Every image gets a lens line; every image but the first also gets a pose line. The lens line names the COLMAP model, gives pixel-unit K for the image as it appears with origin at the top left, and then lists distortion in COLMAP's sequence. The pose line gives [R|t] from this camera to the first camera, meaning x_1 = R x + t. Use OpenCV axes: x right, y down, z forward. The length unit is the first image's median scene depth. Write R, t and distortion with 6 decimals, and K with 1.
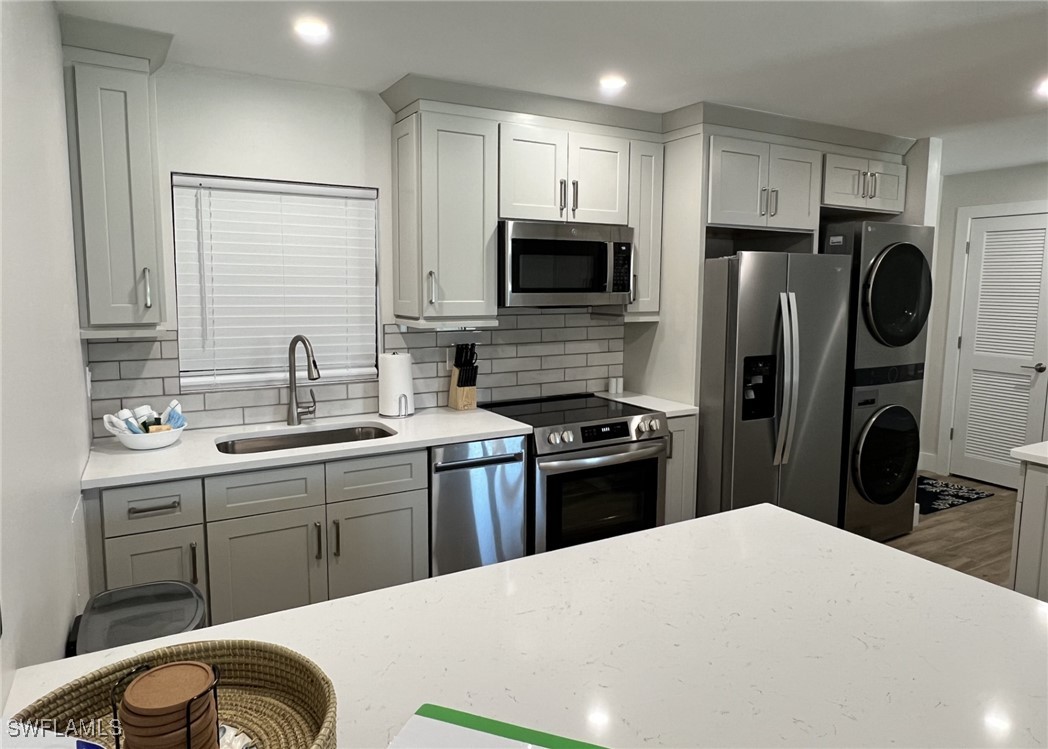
lens RADIAL K [[680.2, 0, 526.1], [0, 680.2, 353.2], [0, 0, 1]] dist [0.003351, 0.001571]
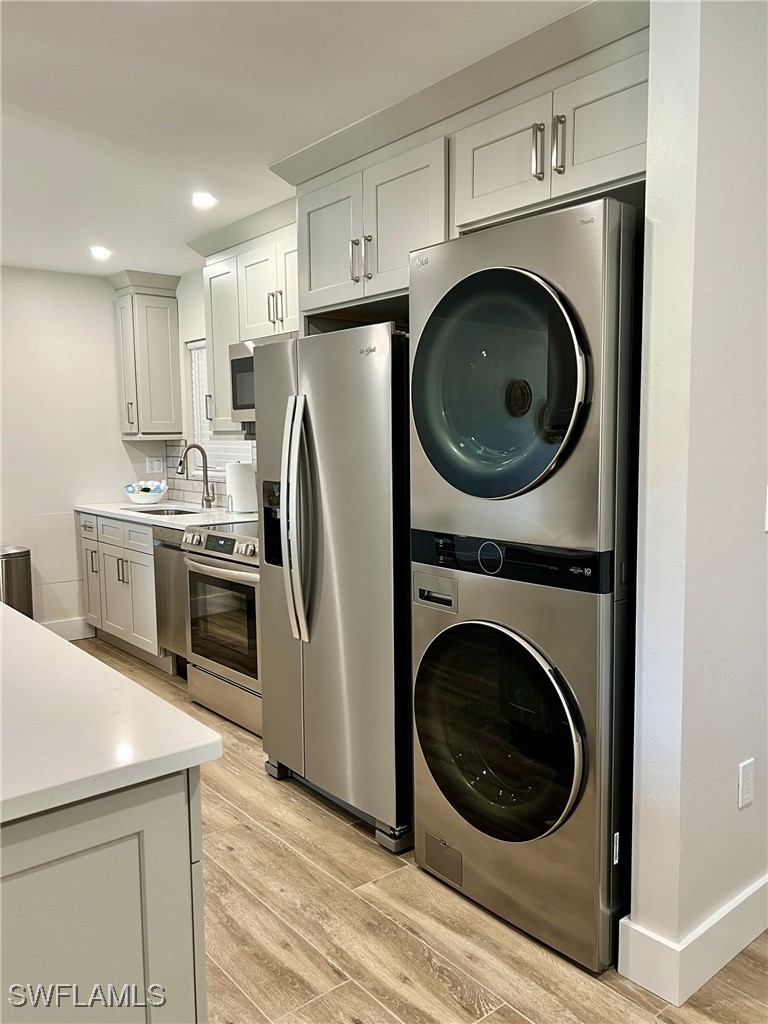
lens RADIAL K [[800.2, 0, 384.0], [0, 800.2, 512.0], [0, 0, 1]] dist [-0.000575, 0.000509]
pose [[0.160767, 0.087449, -0.983111, 1.229908], [-0.091862, 0.993069, 0.073313, -0.038525], [0.982708, 0.078525, 0.167686, 0.970011]]
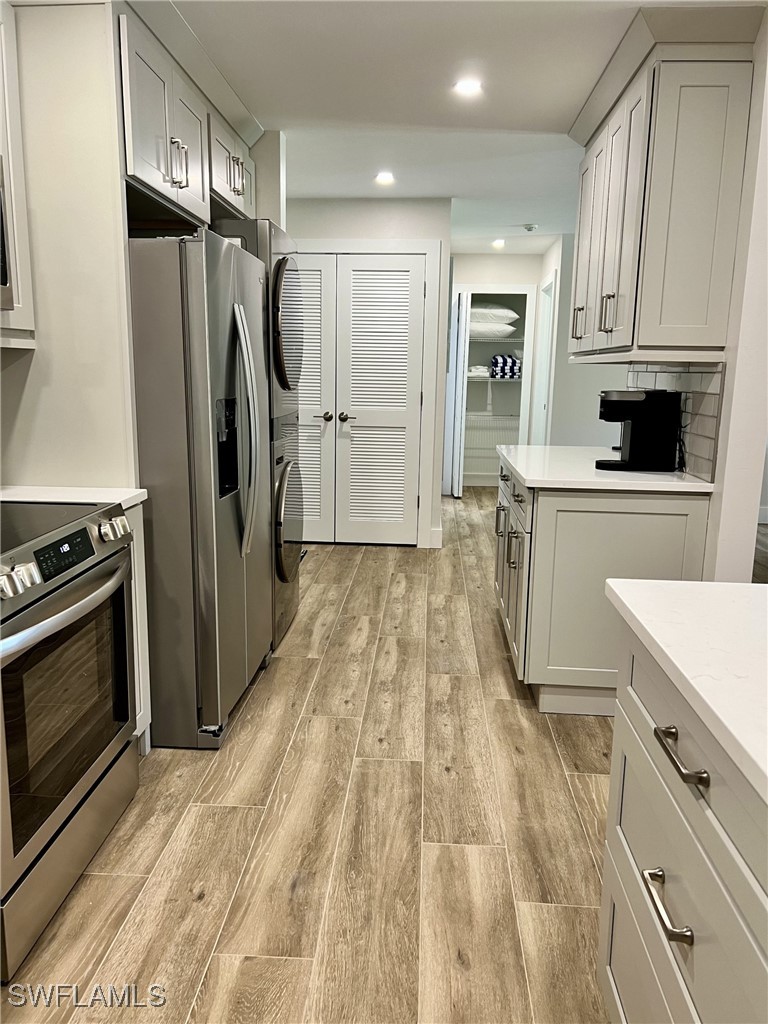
lens RADIAL K [[772.1, 0, 384.0], [0, 772.1, 512.0], [0, 0, 1]] dist [0.063245, 0.001435]
pose [[0.547875, -0.152301, 0.822579, -0.216449], [0.077626, 0.988301, 0.131282, 0.025047], [-0.832951, -0.008073, 0.553288, 0.446339]]
